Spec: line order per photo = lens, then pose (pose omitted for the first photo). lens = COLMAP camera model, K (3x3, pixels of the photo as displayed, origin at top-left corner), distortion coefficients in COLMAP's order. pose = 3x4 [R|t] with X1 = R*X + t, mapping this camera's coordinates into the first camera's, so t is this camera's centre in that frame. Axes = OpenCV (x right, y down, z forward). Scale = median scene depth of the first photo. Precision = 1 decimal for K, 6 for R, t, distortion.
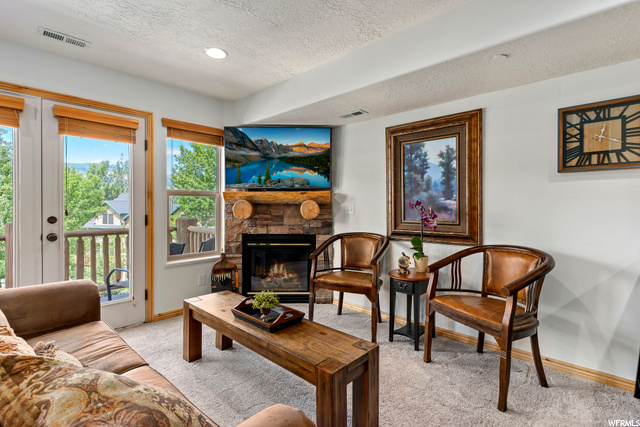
lens RADIAL K [[299.4, 0, 320.0], [0, 299.4, 213.5], [0, 0, 1]] dist [-0.001613, -0.000665]
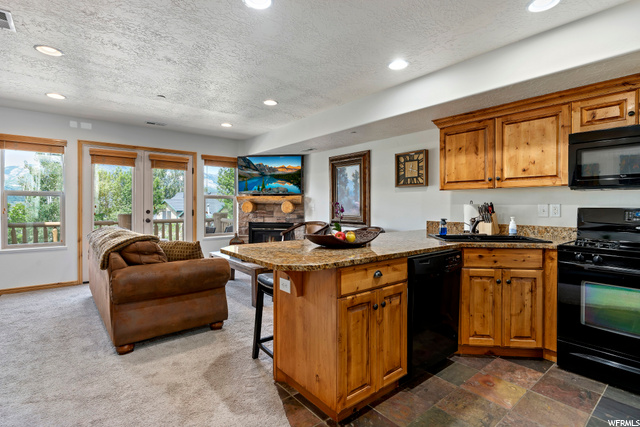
lens RADIAL K [[315.1, 0, 323.5], [0, 315.1, 209.0], [0, 0, 1]] dist [0.001547, 0.000112]
pose [[0.988748, 0.004202, -0.149533, 0.406089], [-0.005529, 0.999949, -0.008460, 0.010008], [0.149489, 0.009192, 0.988721, -0.638739]]
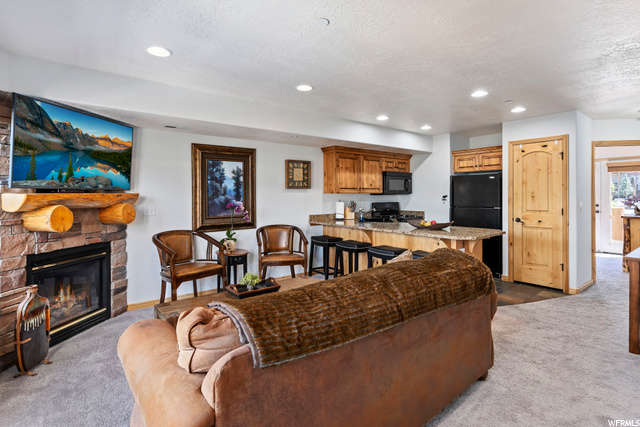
lens RADIAL K [[315.1, 0, 323.5], [0, 315.1, 209.0], [0, 0, 1]] dist [0.001547, 0.000112]
pose [[0.155664, -0.045916, 0.986742, -0.882024], [0.023472, 0.998809, 0.042774, -0.052203], [-0.987531, 0.016502, 0.156556, 0.244974]]
